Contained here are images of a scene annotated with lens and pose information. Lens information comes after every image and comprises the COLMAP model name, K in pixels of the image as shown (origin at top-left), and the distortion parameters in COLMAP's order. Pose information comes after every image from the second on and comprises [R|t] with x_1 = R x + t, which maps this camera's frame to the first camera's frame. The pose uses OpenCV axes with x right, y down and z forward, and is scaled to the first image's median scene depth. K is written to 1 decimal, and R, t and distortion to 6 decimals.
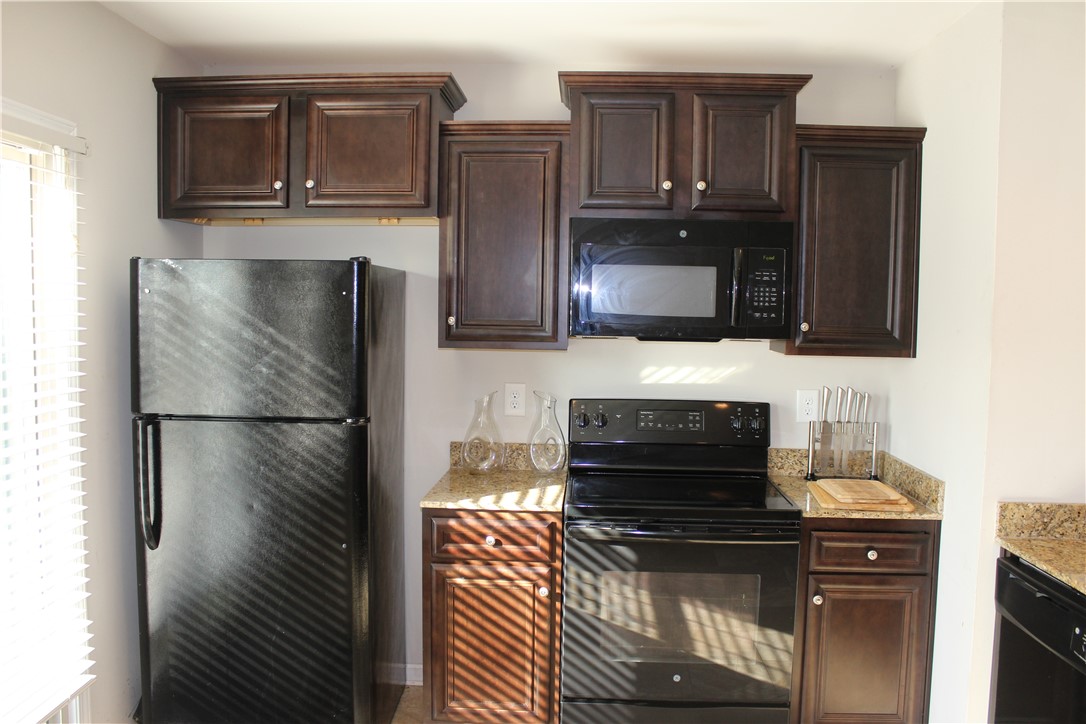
lens RADIAL K [[917.6, 0, 532.7], [0, 917.6, 366.7], [0, 0, 1]] dist [-0.156206, 0.142616]
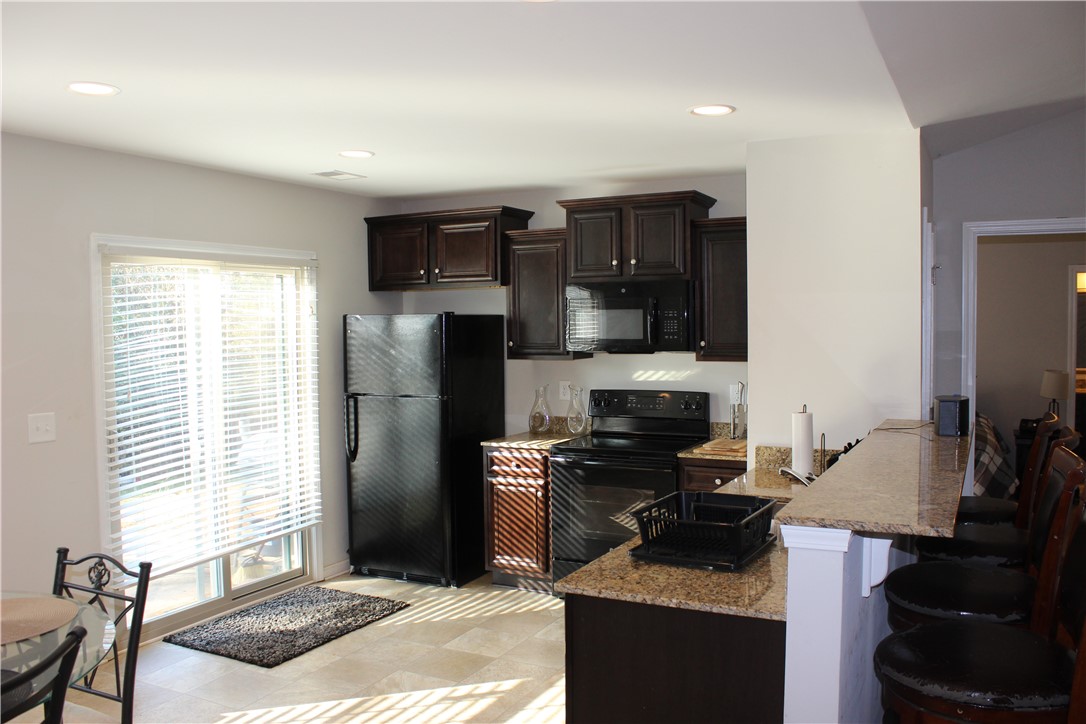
lens RADIAL K [[917.6, 0, 540.0], [0, 917.6, 363.5], [0, 0, 1]] dist [-0.156206, 0.142616]
pose [[0.912187, -0.007950, -0.409698, 0.727305], [-0.003796, 0.999605, -0.027851, 0.039390], [0.409757, 0.026960, 0.911796, -0.627479]]
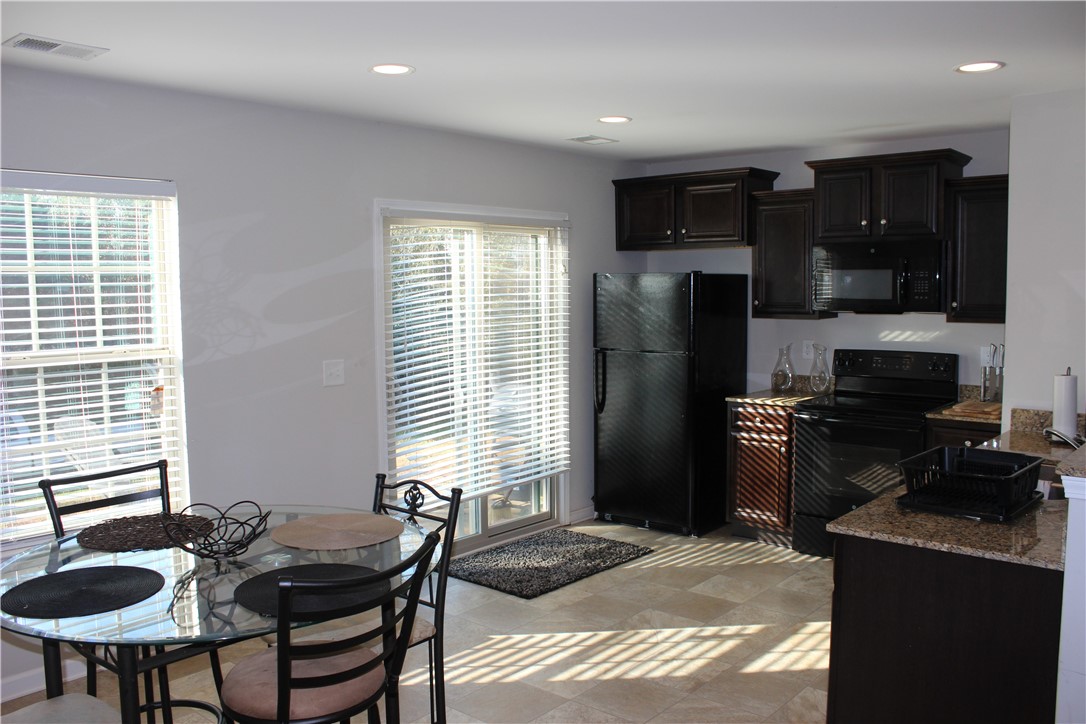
lens RADIAL K [[917.6, 0, 535.5], [0, 917.6, 362.7], [0, 0, 1]] dist [-0.156206, 0.142616]
pose [[0.789910, 0.028539, -0.612558, 0.707452], [-0.022978, 0.999592, 0.016941, 0.050869], [0.612792, 0.000693, 0.790244, -0.725052]]
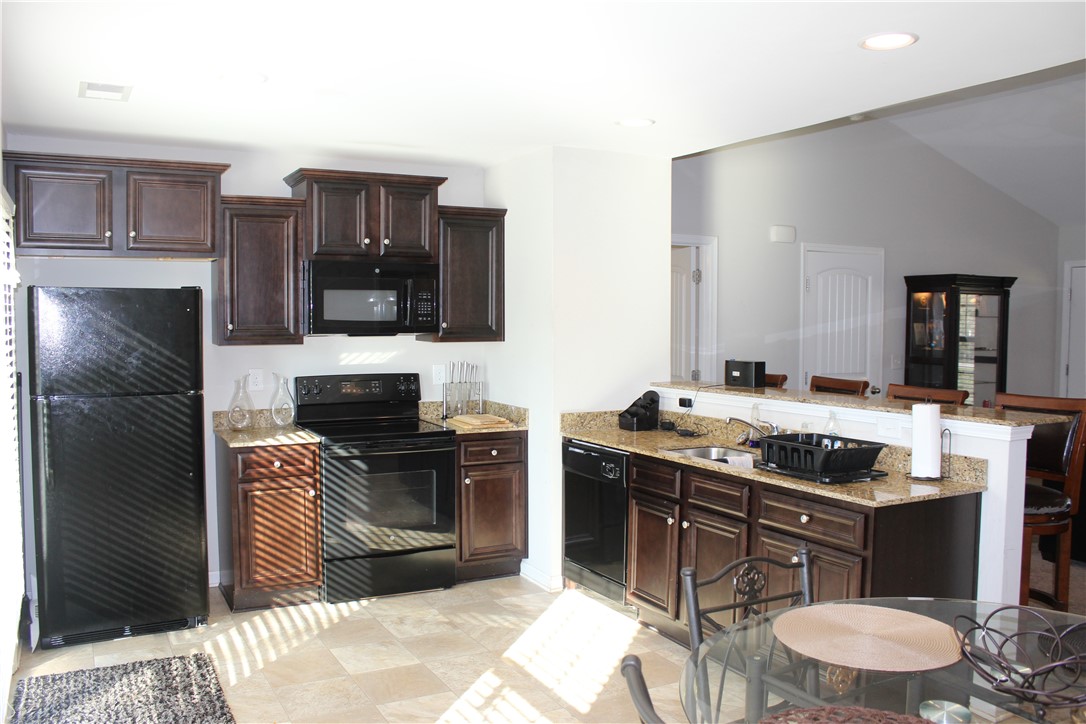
lens RADIAL K [[917.6, 0, 538.6], [0, 917.6, 368.8], [0, 0, 1]] dist [-0.156206, 0.142616]
pose [[0.853853, -0.044990, 0.518567, -0.451666], [0.047354, 0.998840, 0.008687, 0.031739], [-0.518356, 0.017139, 0.854993, -0.564120]]
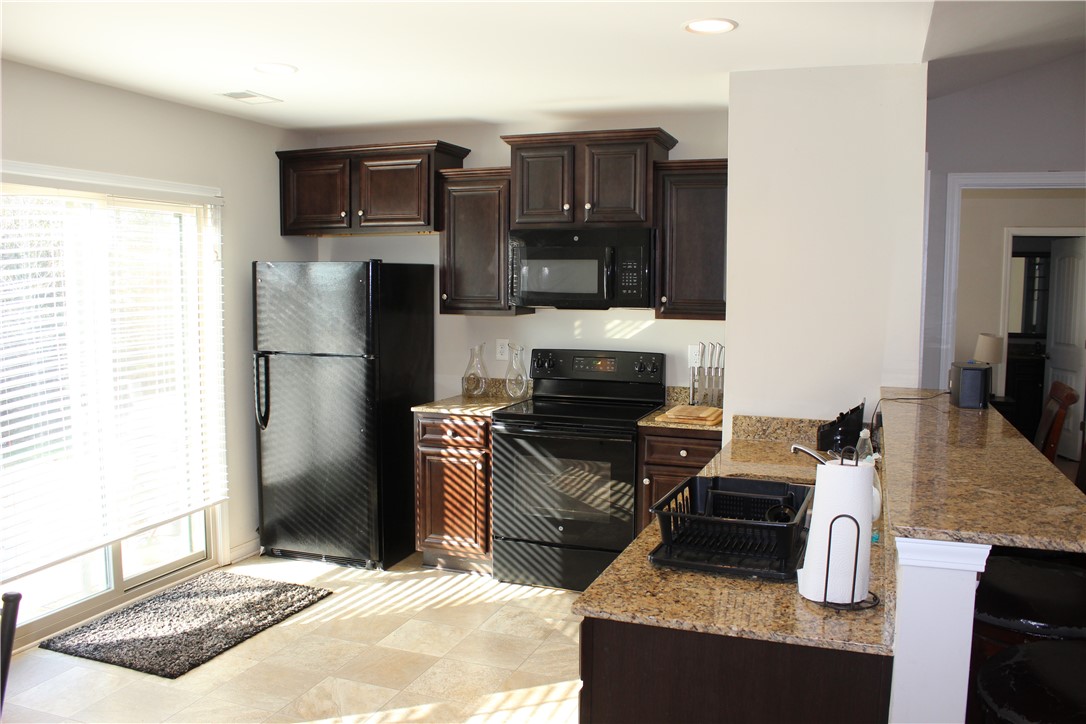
lens RADIAL K [[917.6, 0, 541.4], [0, 917.6, 361.1], [0, 0, 1]] dist [-0.156206, 0.142616]
pose [[0.954693, 0.016388, -0.297141, 0.569408], [-0.011988, 0.999790, 0.016624, 0.034102], [0.297351, -0.012309, 0.954689, -0.480458]]
